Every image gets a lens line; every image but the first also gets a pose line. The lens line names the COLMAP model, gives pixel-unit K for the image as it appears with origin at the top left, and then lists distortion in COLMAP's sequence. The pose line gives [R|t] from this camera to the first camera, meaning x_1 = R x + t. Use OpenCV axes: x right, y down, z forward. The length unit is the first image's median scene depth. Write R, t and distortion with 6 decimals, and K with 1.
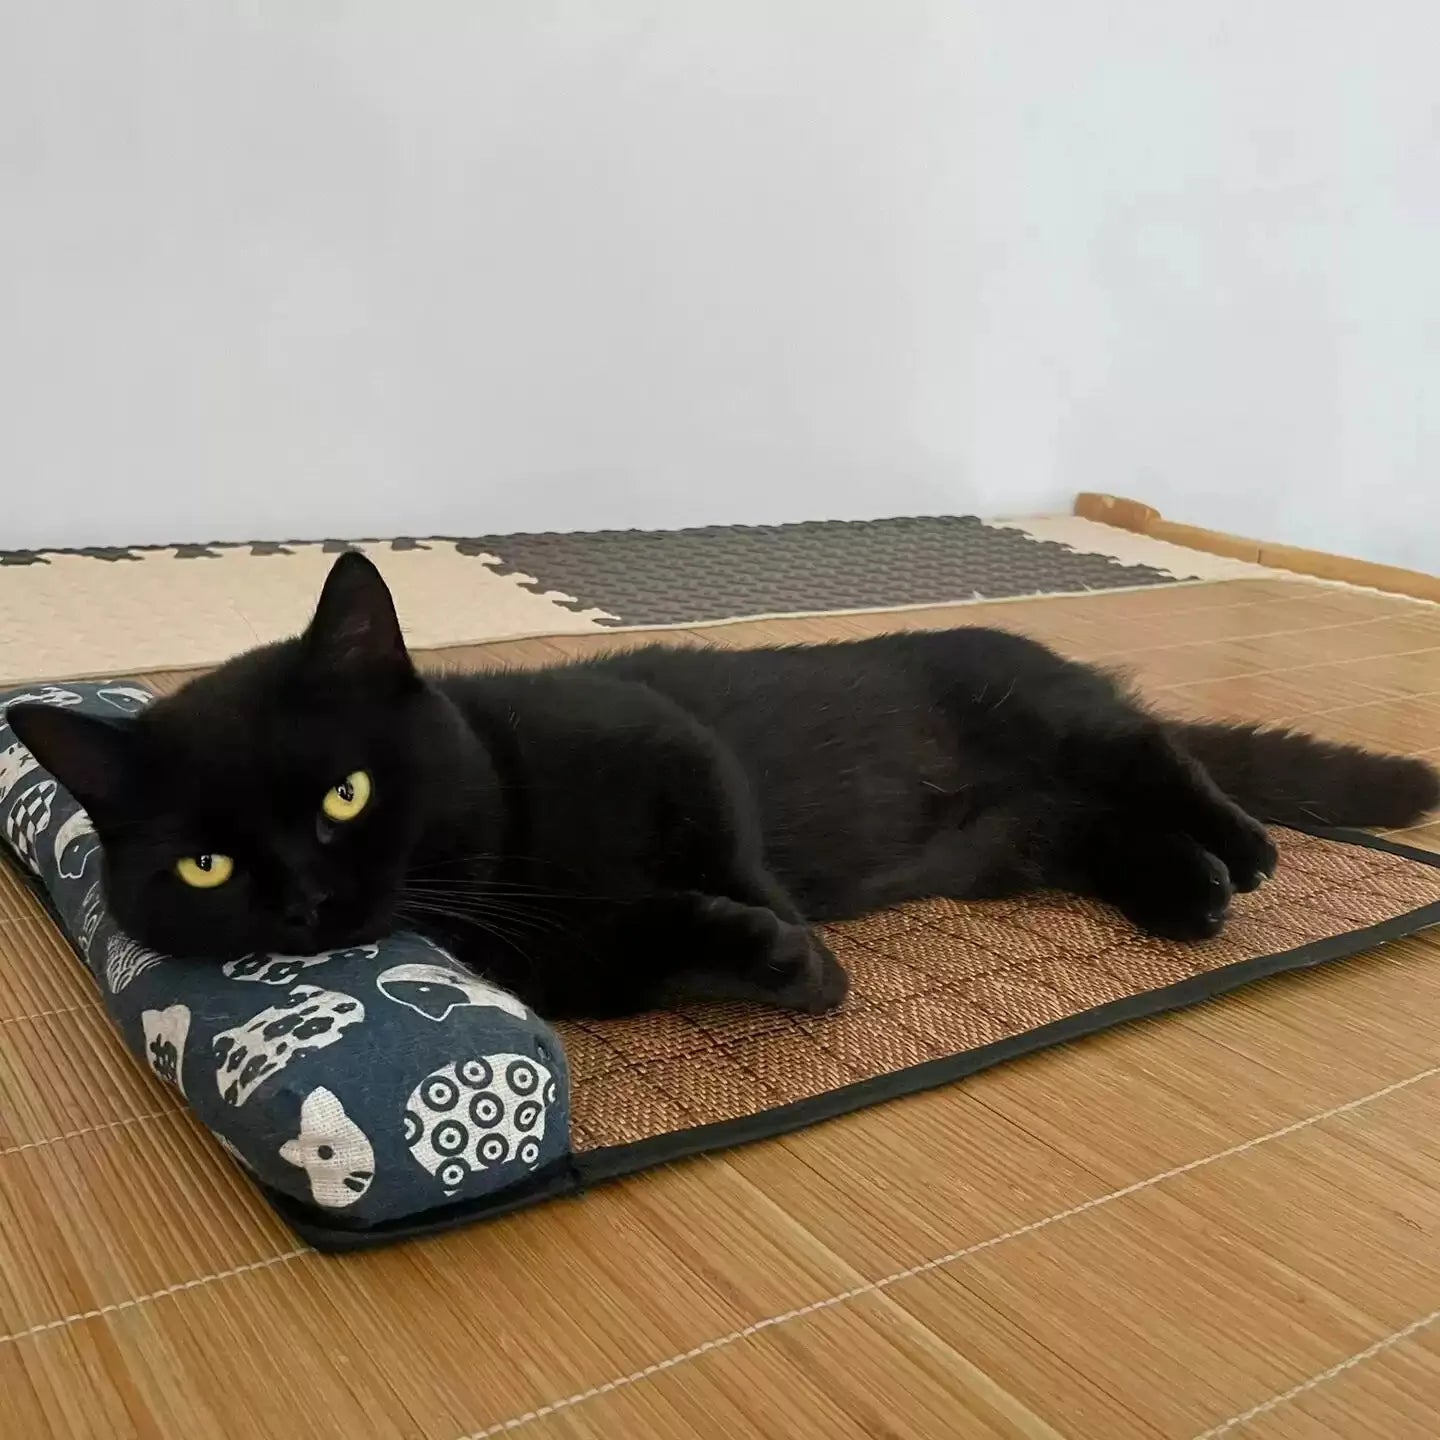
lens RADIAL K [[1535.4, 0, 587.3], [0, 1535.4, 719.6], [0, 0, 1]] dist [0.554345, -0.616739]
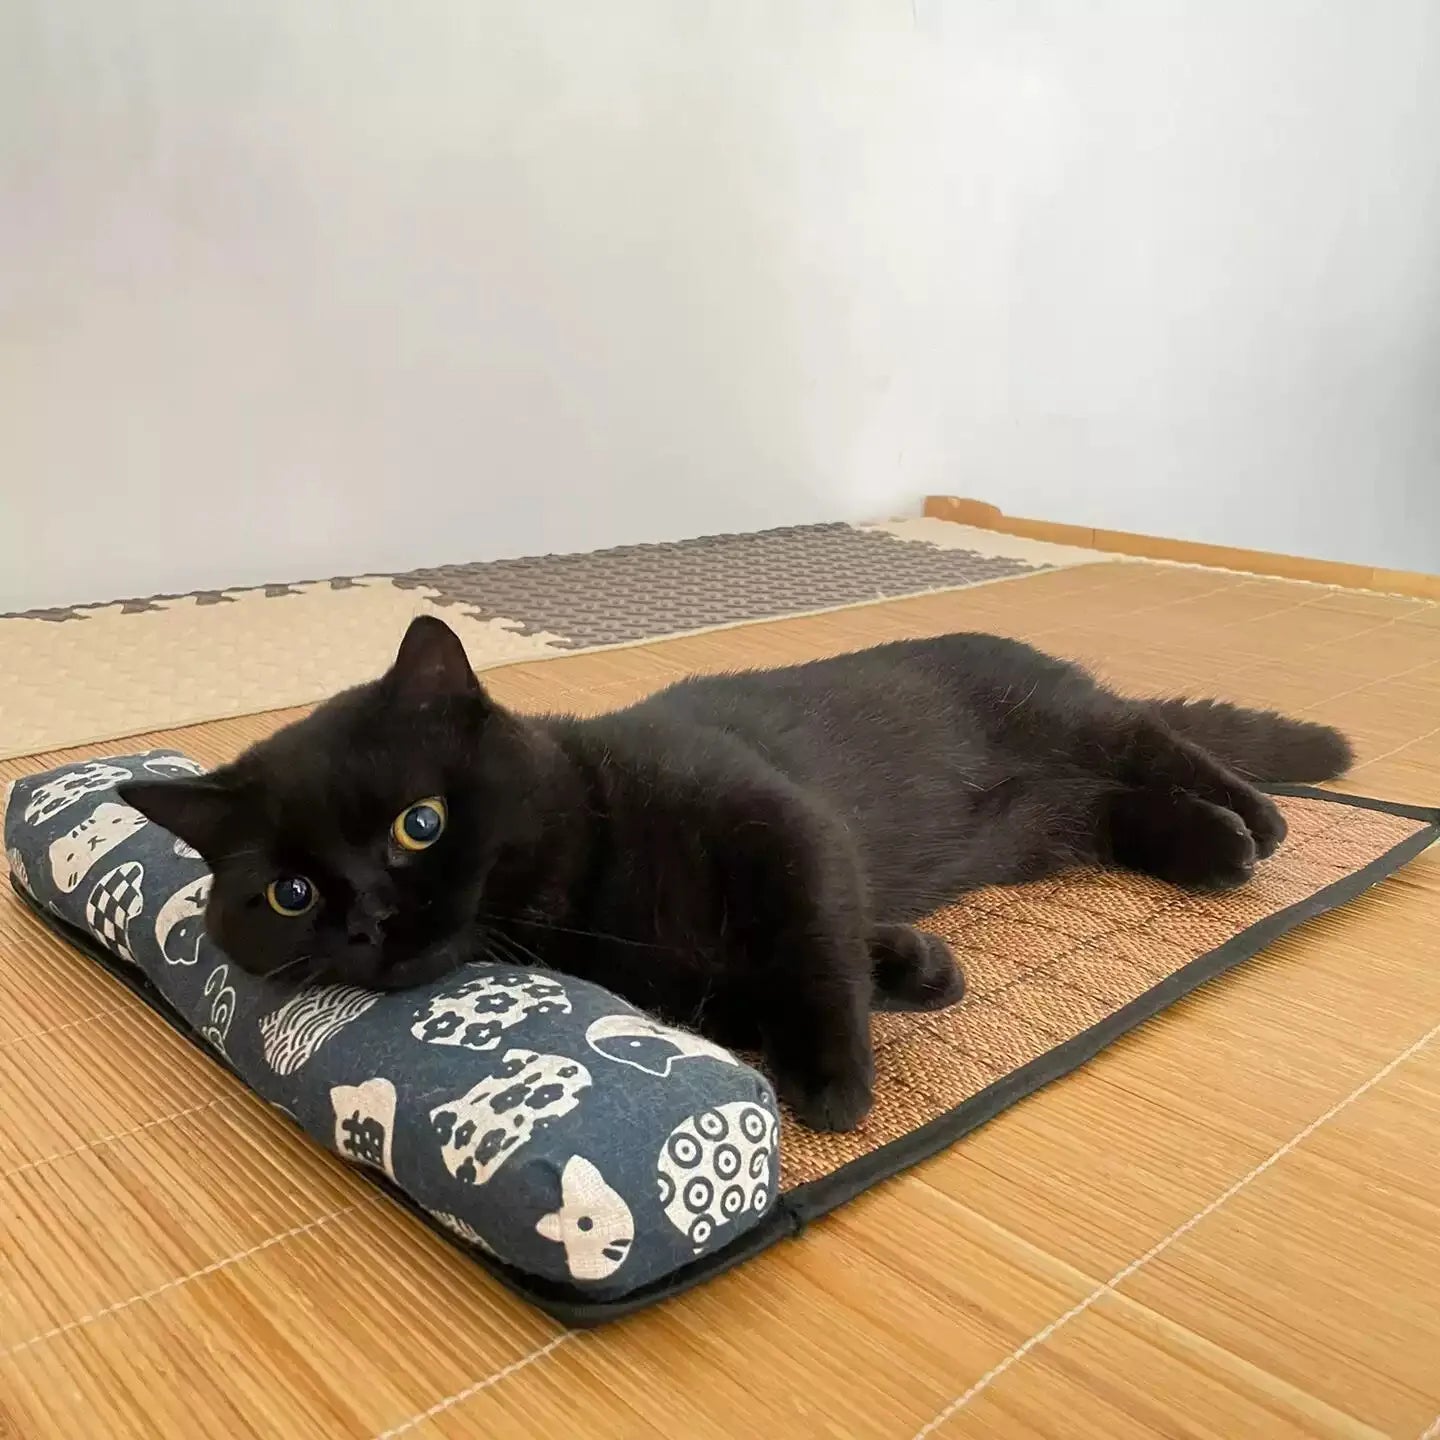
lens RADIAL K [[1404.3, 0, 593.2], [0, 1404.3, 724.3], [0, 0, 1]] dist [0.525957, -0.559007]
pose [[0.984357, -0.087324, 0.153023, -0.226076], [0.086071, 0.996179, 0.014806, -0.041673], [-0.153731, -0.001403, 0.988112, 0.087098]]
